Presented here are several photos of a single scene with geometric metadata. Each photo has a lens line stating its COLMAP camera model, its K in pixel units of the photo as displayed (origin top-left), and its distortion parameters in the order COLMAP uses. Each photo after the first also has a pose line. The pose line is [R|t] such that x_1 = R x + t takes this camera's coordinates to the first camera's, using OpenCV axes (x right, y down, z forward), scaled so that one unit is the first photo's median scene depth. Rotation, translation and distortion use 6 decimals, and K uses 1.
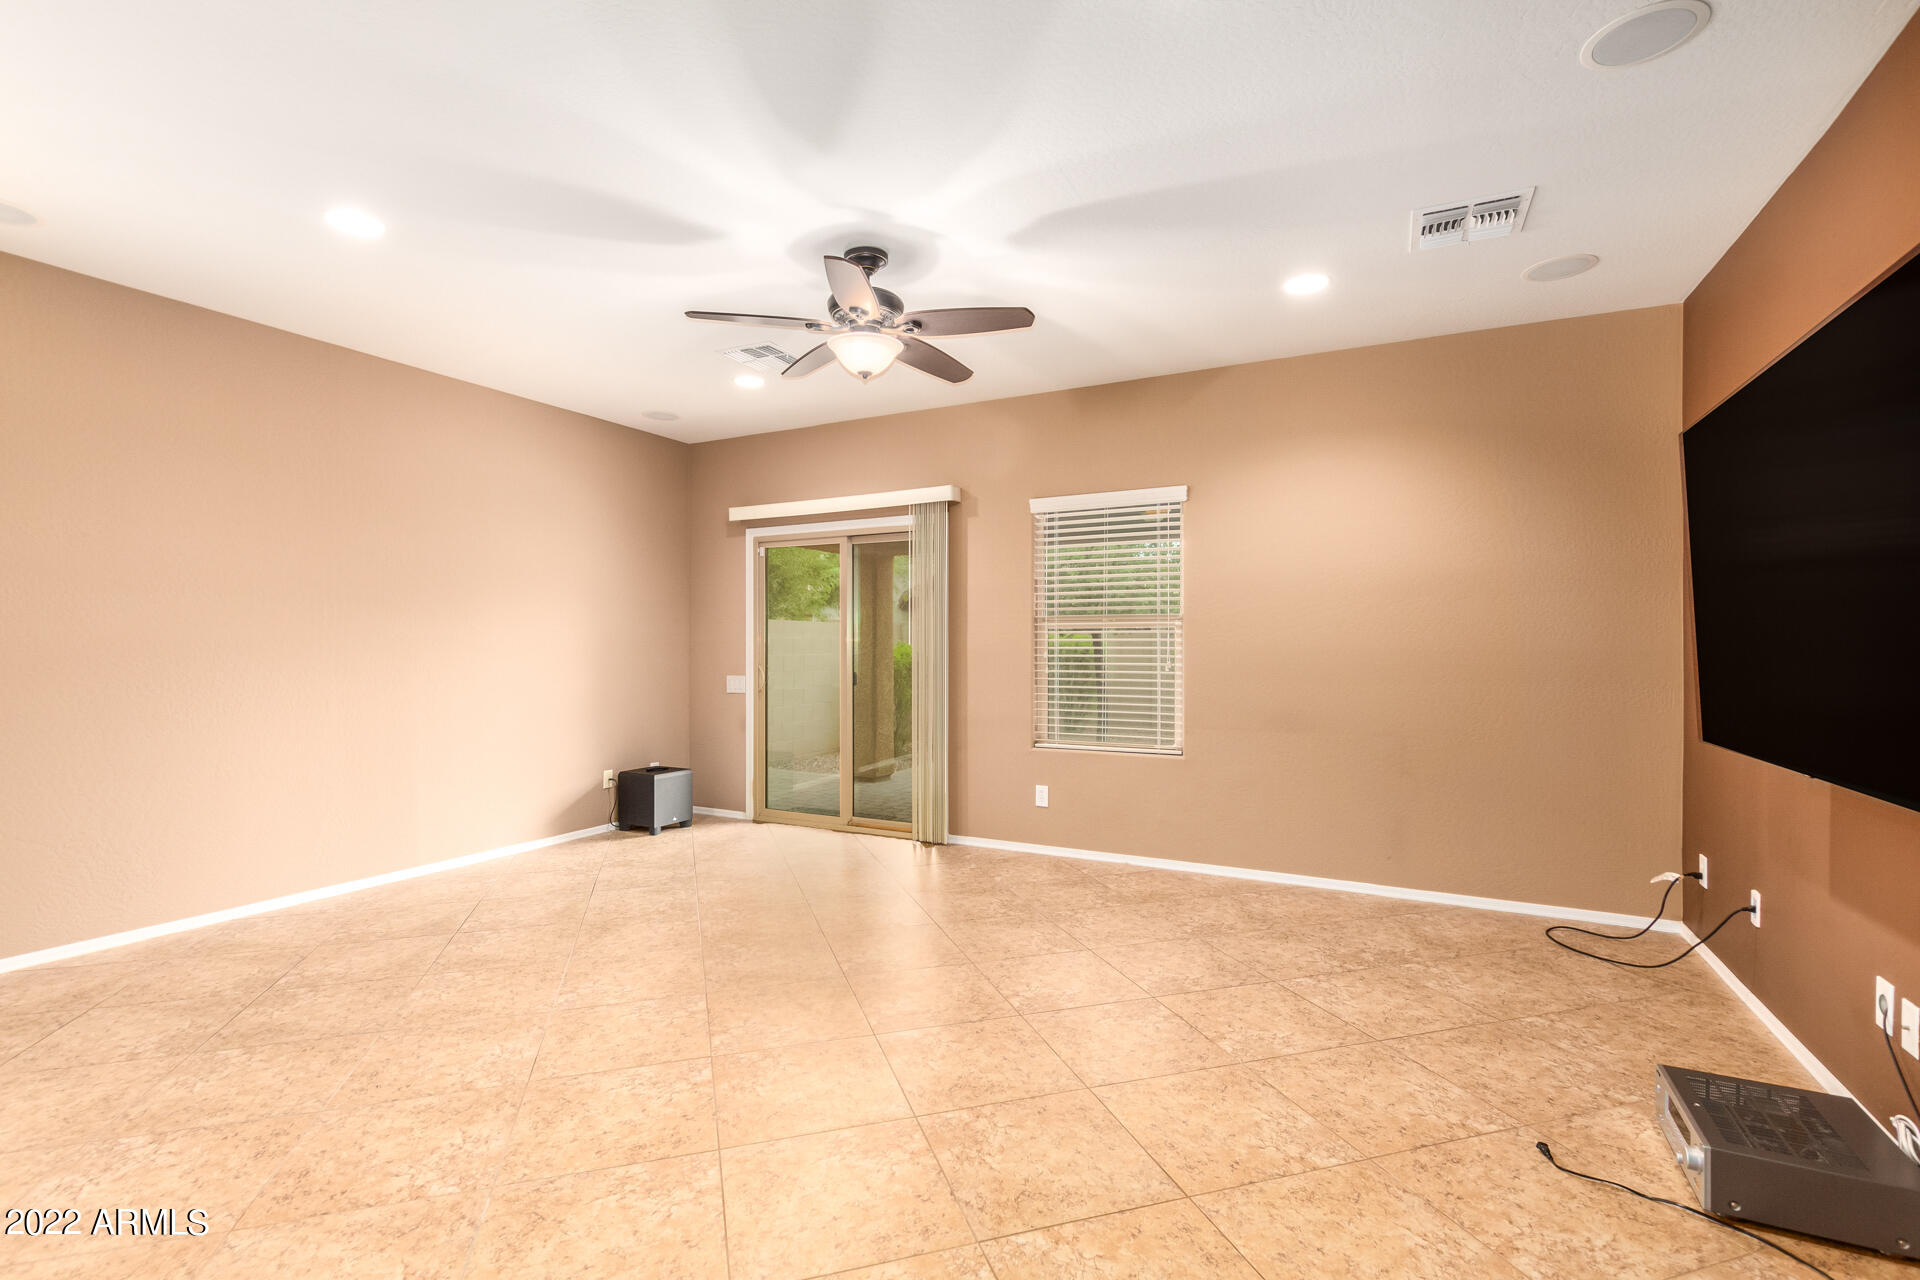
lens RADIAL K [[872.3, 0, 965.7], [0, 872.3, 643.6], [0, 0, 1]] dist [0.007150, -0.003733]
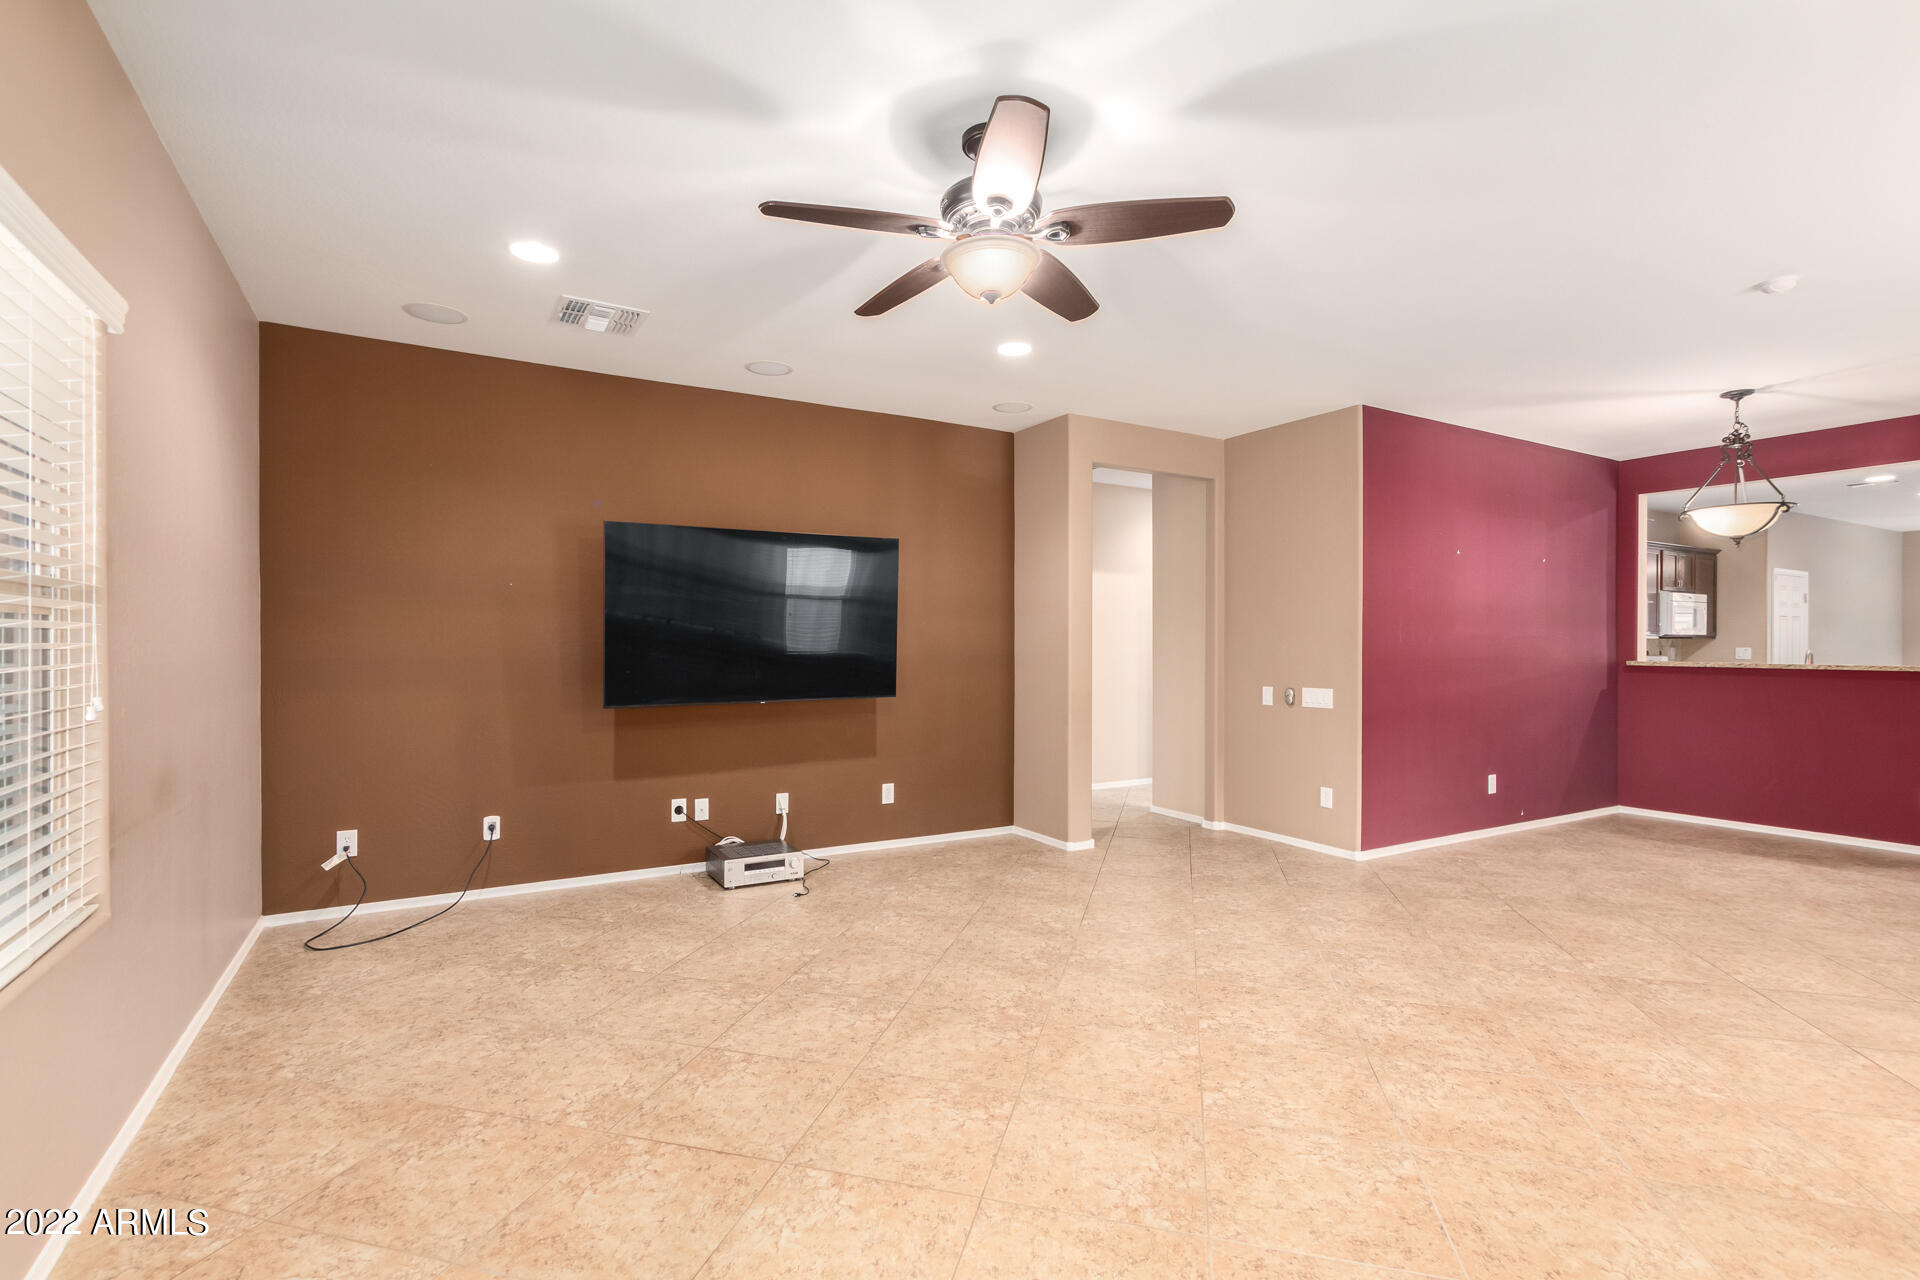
lens RADIAL K [[872.3, 0, 938.1], [0, 872.3, 642.8], [0, 0, 1]] dist [0.007150, -0.003733]
pose [[-0.830071, -0.001931, 0.557654, -0.478179], [-0.004208, 0.999987, -0.002800, -0.007409], [-0.557642, -0.004671, -0.830069, 1.590789]]
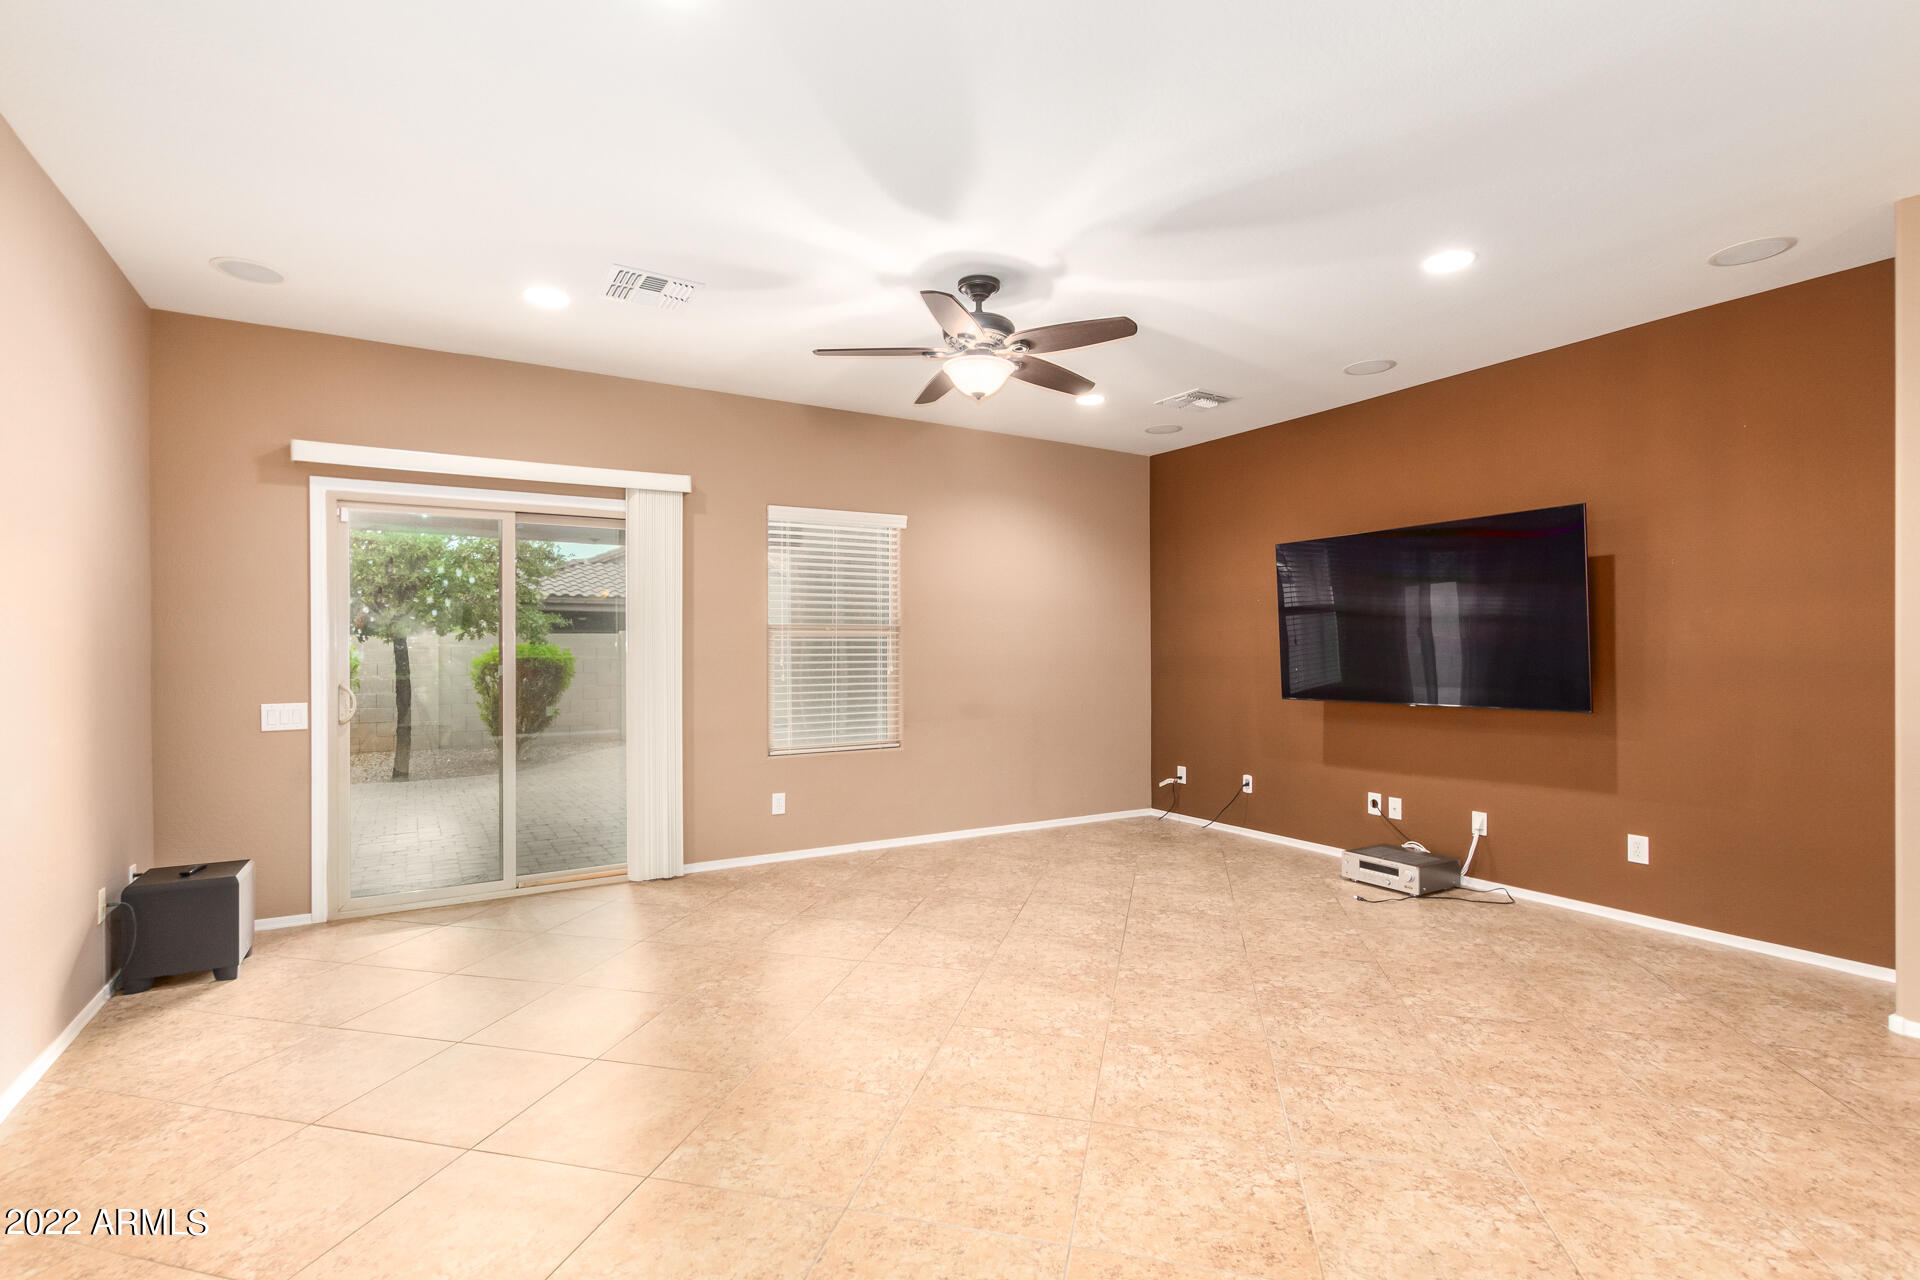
lens RADIAL K [[872.3, 0, 950.8], [0, 872.3, 646.8], [0, 0, 1]] dist [0.007150, -0.003733]
pose [[0.534884, 0.001405, 0.844924, -0.986547], [0.002537, 0.999991, -0.003270, -0.002089], [-0.844922, 0.003893, 0.534876, 0.450782]]
